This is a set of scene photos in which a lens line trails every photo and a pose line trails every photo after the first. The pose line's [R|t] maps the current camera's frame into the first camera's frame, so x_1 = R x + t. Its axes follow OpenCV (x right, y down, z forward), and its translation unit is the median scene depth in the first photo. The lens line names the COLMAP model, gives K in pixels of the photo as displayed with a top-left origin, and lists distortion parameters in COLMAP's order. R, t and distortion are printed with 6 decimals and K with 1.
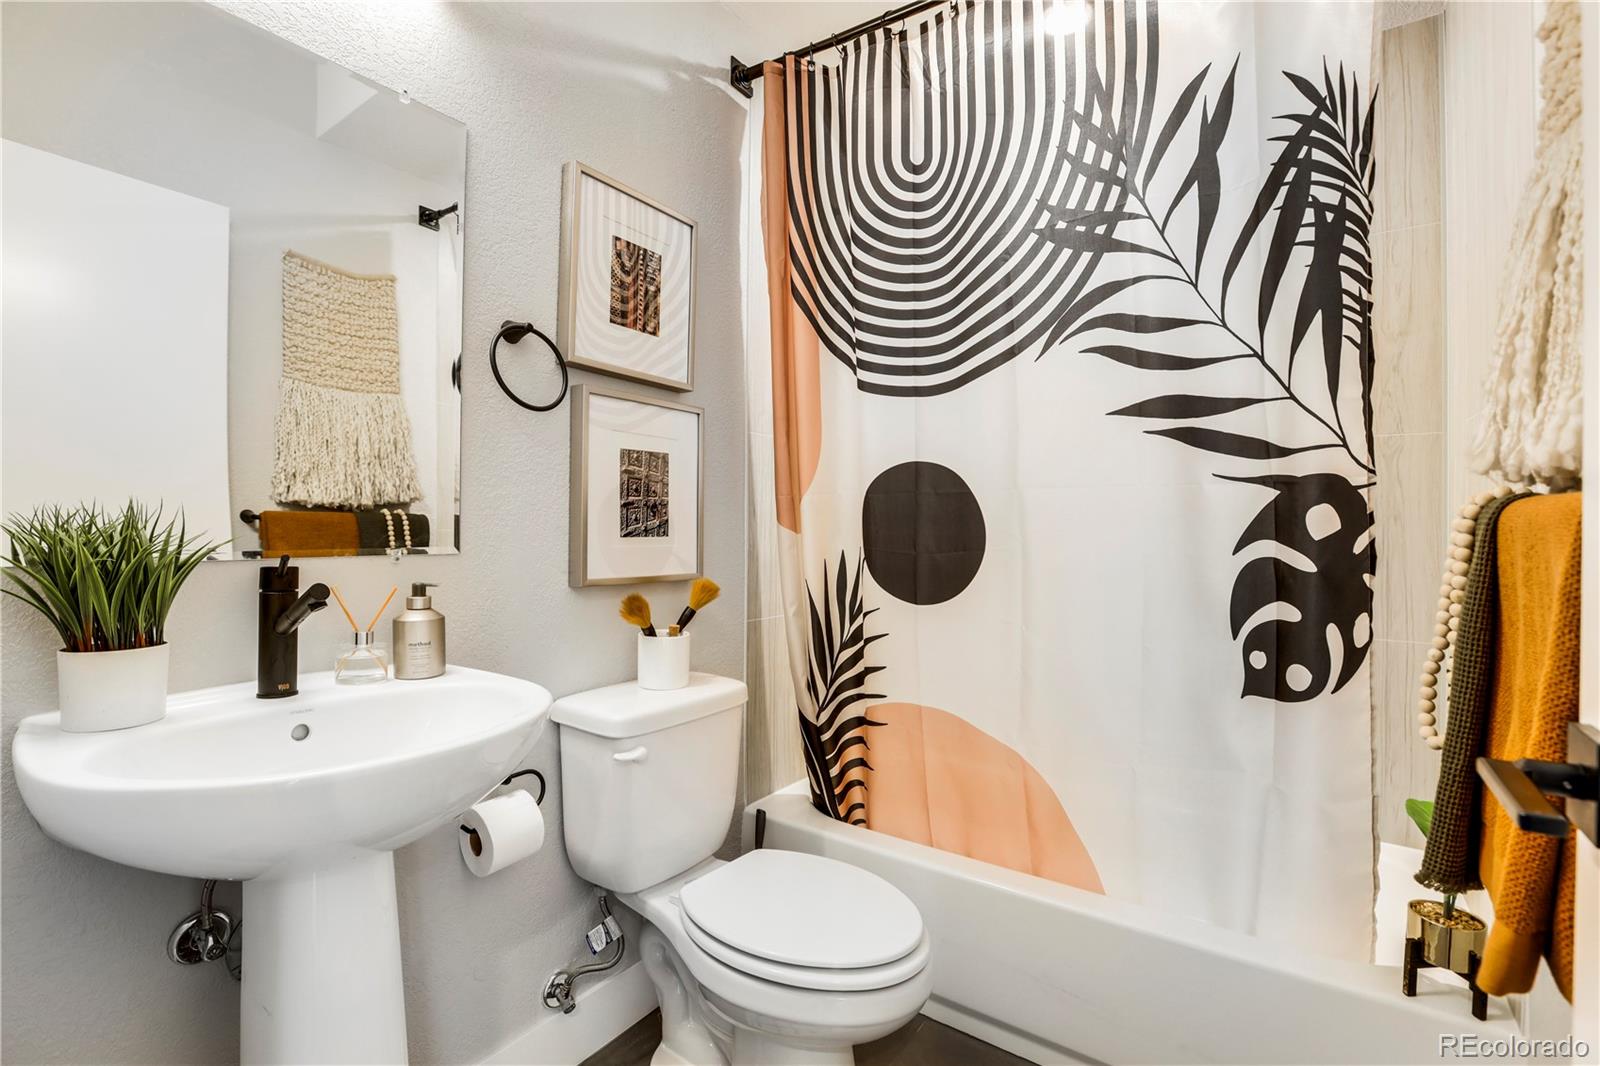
lens RADIAL K [[732.5, 0, 801.2], [0, 732.5, 511.8], [0, 0, 1]] dist [-0.000239, 0.000180]
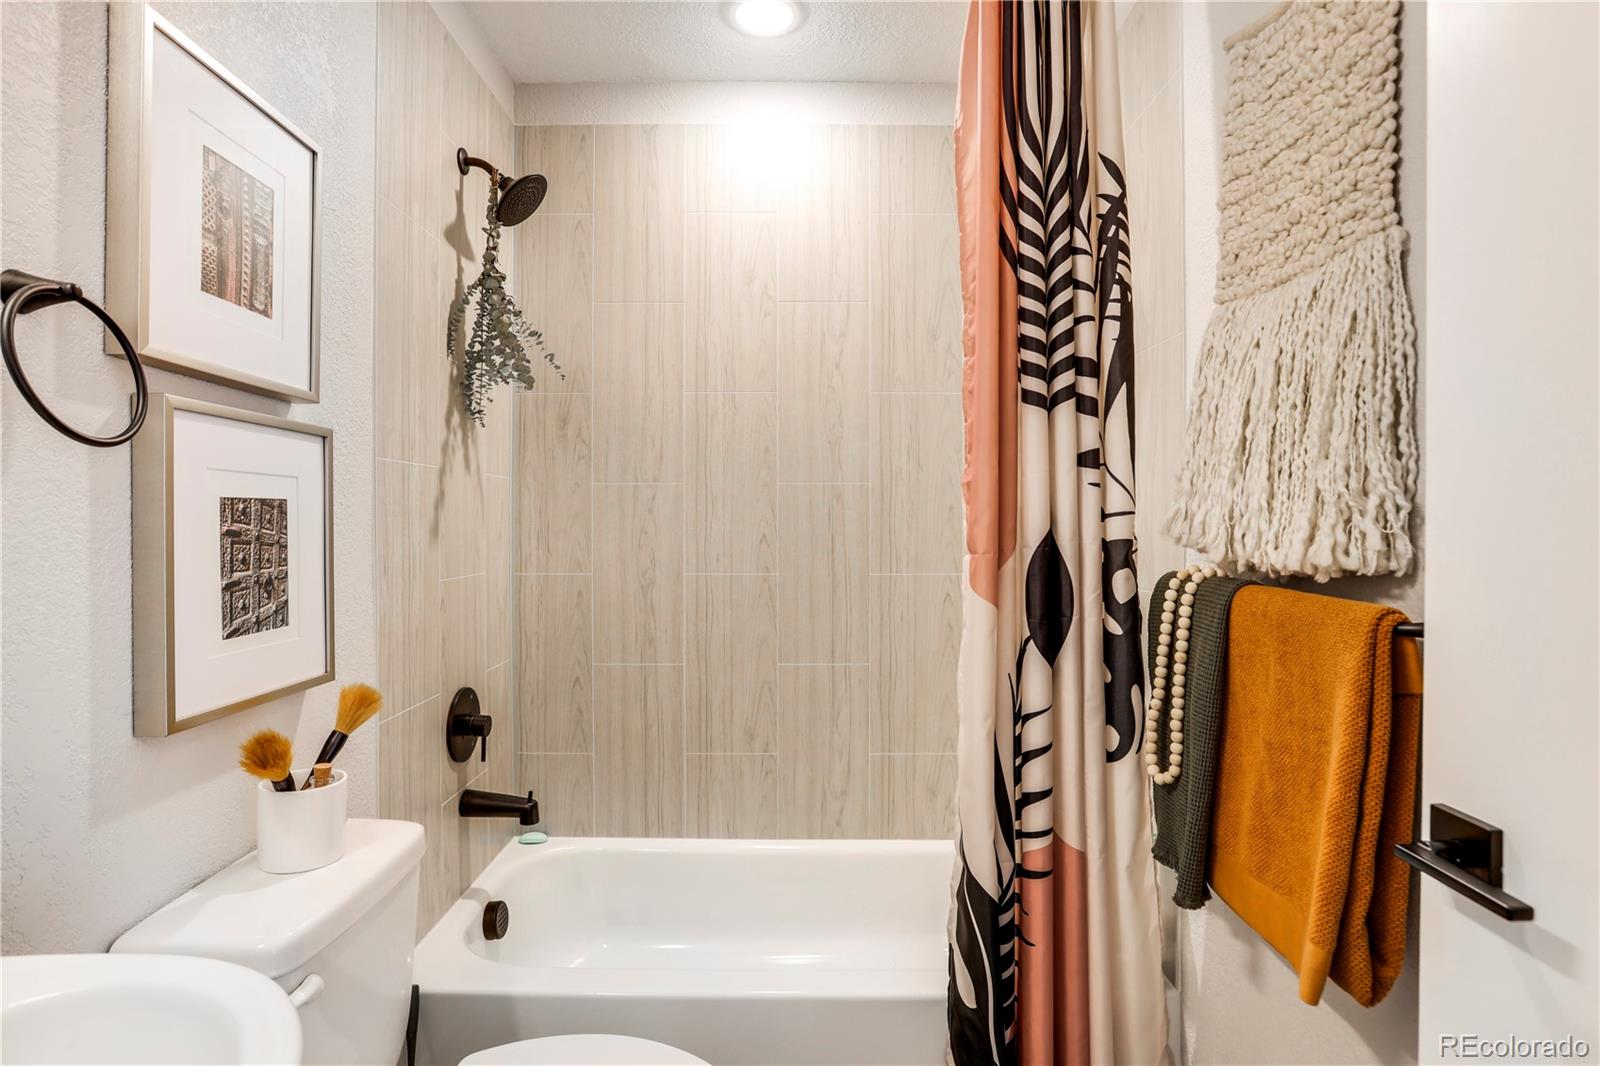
lens RADIAL K [[825.3, 0, 800.0], [0, 825.3, 533.0], [0, 0, 1]] dist [-0.000196, -0.000047]
pose [[0.821636, -0.012733, 0.569871, -0.238755], [-0.003817, 0.999605, 0.027839, -0.076238], [-0.570000, -0.025049, 0.821263, 0.143376]]
